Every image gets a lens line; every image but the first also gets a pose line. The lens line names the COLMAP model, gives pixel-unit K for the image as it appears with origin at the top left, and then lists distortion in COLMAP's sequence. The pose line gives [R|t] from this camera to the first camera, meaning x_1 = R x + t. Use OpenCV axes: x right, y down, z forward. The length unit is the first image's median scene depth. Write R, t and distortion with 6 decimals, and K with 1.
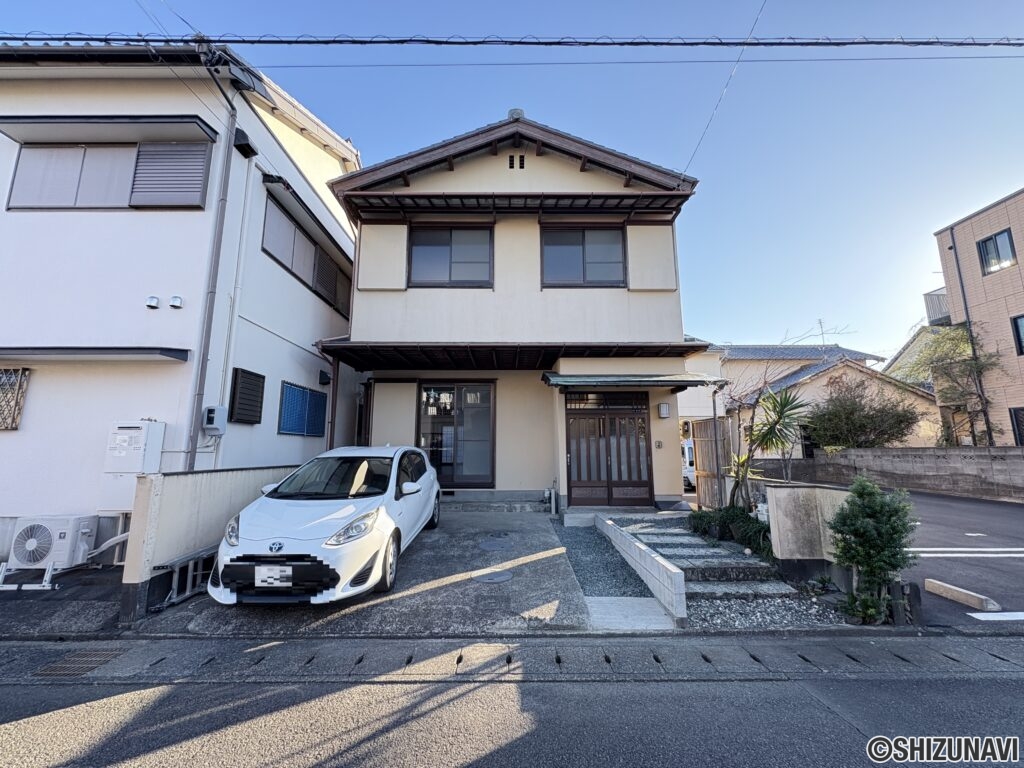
lens RADIAL K [[408.2, 0, 512.0], [0, 408.2, 384.0], [0, 0, 1]] dist [-0.000228, 0.000437]
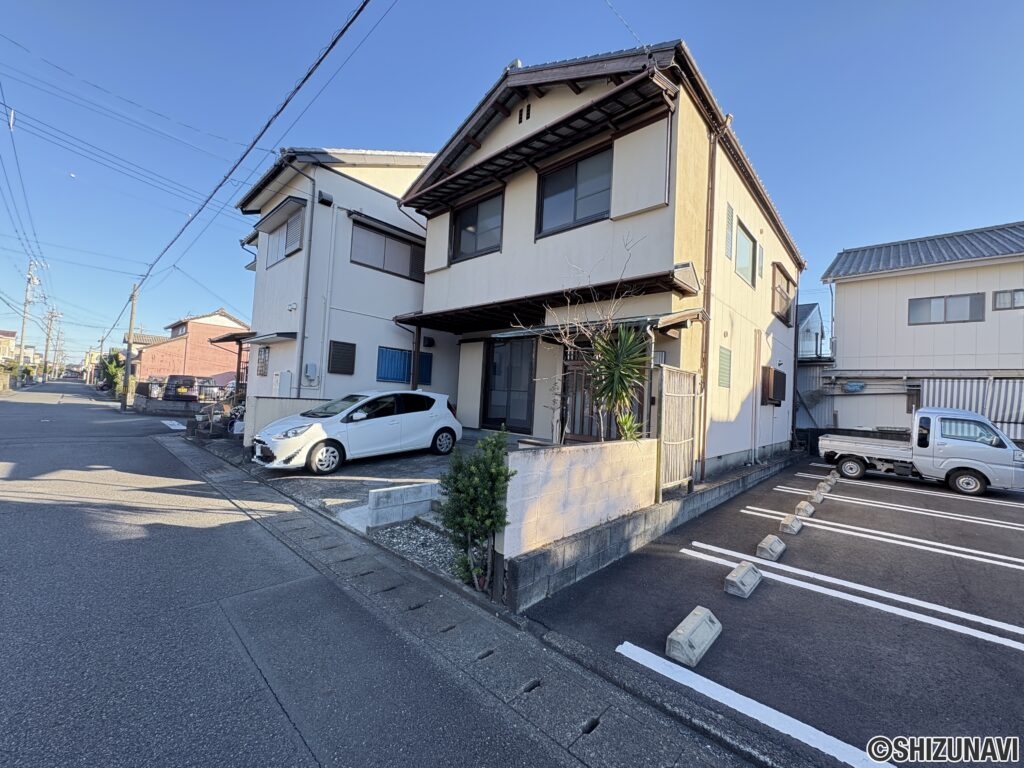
lens RADIAL K [[408.2, 0, 512.0], [0, 408.2, 384.0], [0, 0, 1]] dist [-0.000228, 0.000437]
pose [[0.726105, 0.017487, -0.687362, 0.825592], [0.056123, 0.994834, 0.084596, 0.031286], [0.685290, -0.100002, 0.721372, 0.232708]]
